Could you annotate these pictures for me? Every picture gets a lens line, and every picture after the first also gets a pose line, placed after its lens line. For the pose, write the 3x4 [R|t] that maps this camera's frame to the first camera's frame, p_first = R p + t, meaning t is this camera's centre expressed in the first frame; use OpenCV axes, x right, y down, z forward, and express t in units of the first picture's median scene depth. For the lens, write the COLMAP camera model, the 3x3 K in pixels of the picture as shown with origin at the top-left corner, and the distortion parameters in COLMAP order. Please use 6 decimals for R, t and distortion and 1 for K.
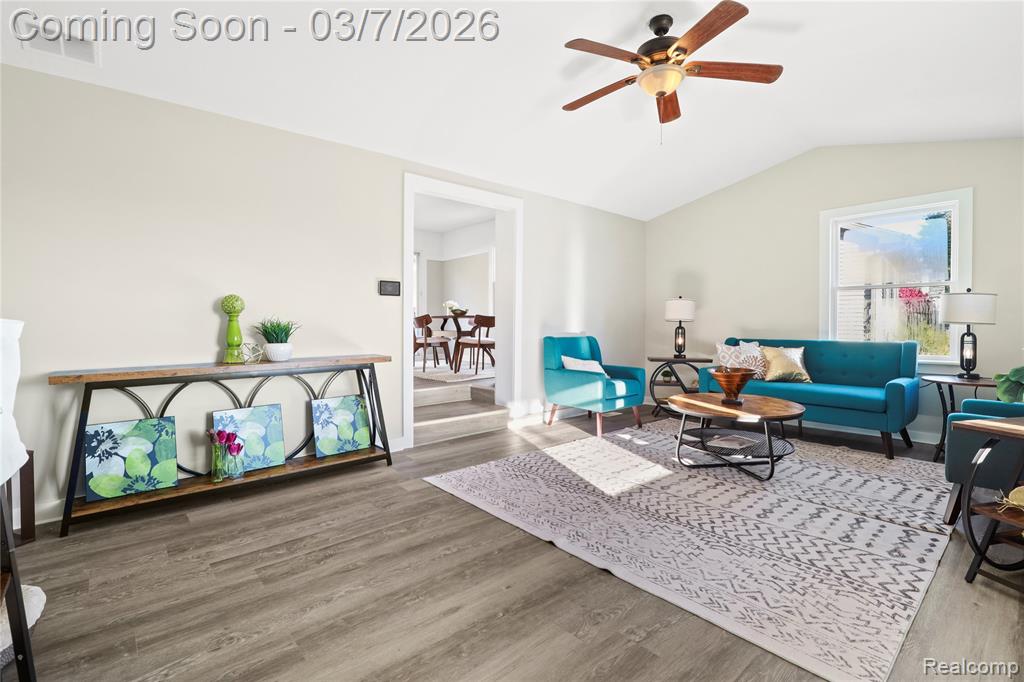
lens RADIAL K [[474.2, 0, 517.5], [0, 474.2, 326.8], [0, 0, 1]] dist [-0.015249, 0.000706]
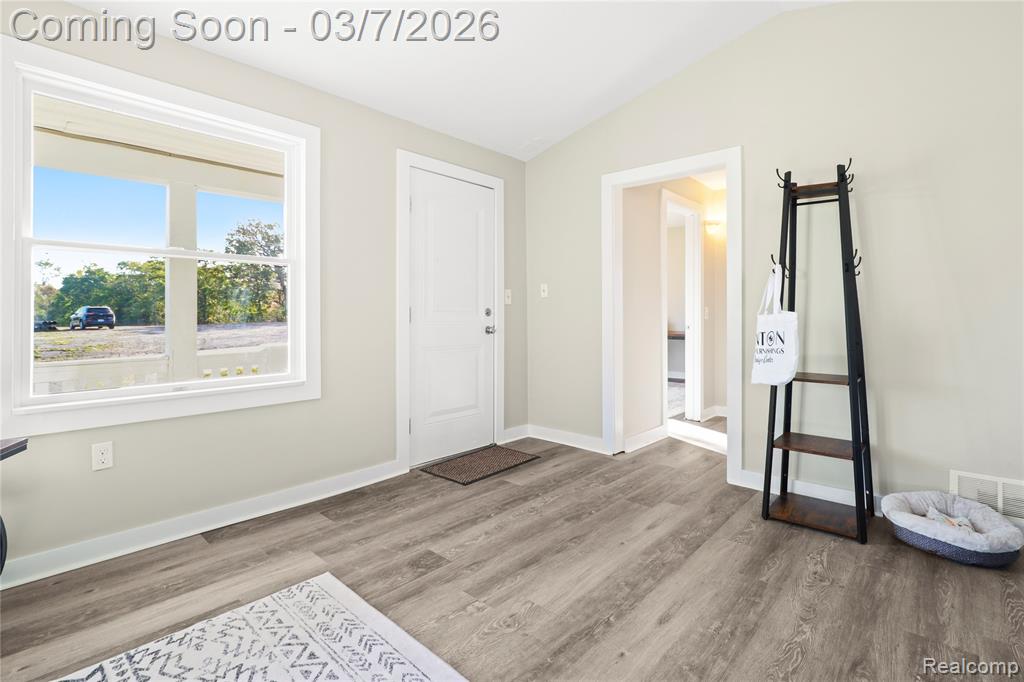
lens RADIAL K [[474.2, 0, 517.5], [0, 474.2, 326.8], [0, 0, 1]] dist [-0.015249, 0.000706]
pose [[-0.994302, -0.002166, -0.106578, 0.148084], [-0.004953, 0.999652, 0.025896, -0.000925], [0.106485, 0.026276, -0.993967, 1.102877]]
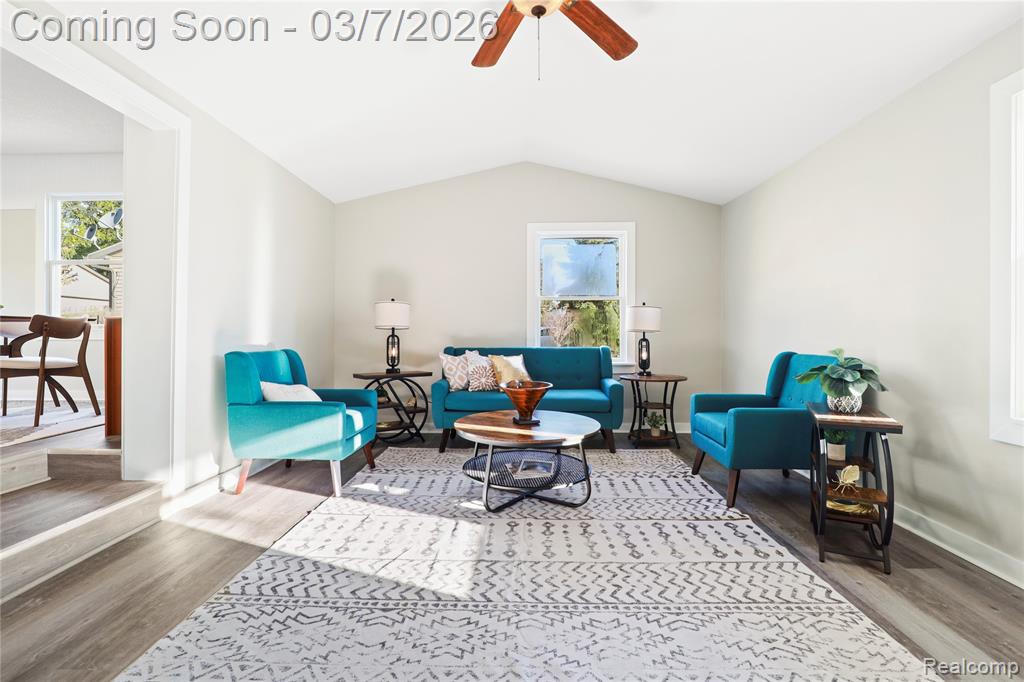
lens RADIAL K [[474.2, 0, 517.5], [0, 474.2, 326.8], [0, 0, 1]] dist [-0.015249, 0.000706]
pose [[0.673493, 0.007435, 0.739156, -0.231218], [0.005840, 0.999865, -0.015379, -0.000948], [-0.739170, 0.014674, 0.673358, 0.502681]]
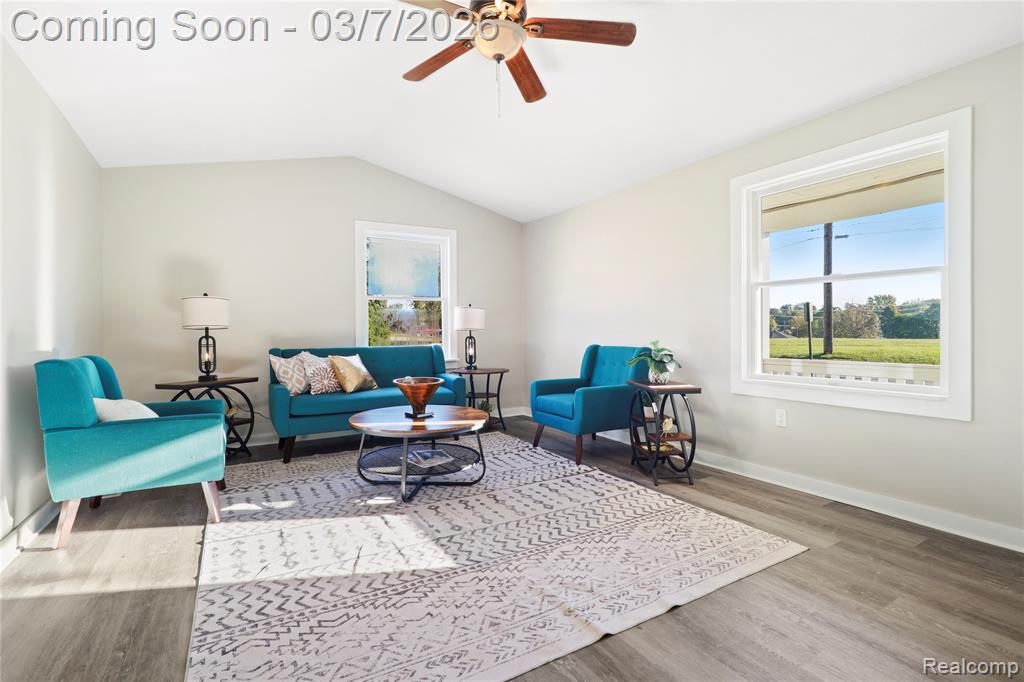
lens RADIAL K [[480.2, 0, 513.7], [0, 480.2, 329.5], [0, 0, 1]] dist [-0.013360, 0.000429]
pose [[0.186691, -0.000671, 0.982418, -0.501044], [0.015262, 0.999881, -0.002218, -0.002432], [-0.982300, 0.015408, 0.186679, 0.758551]]
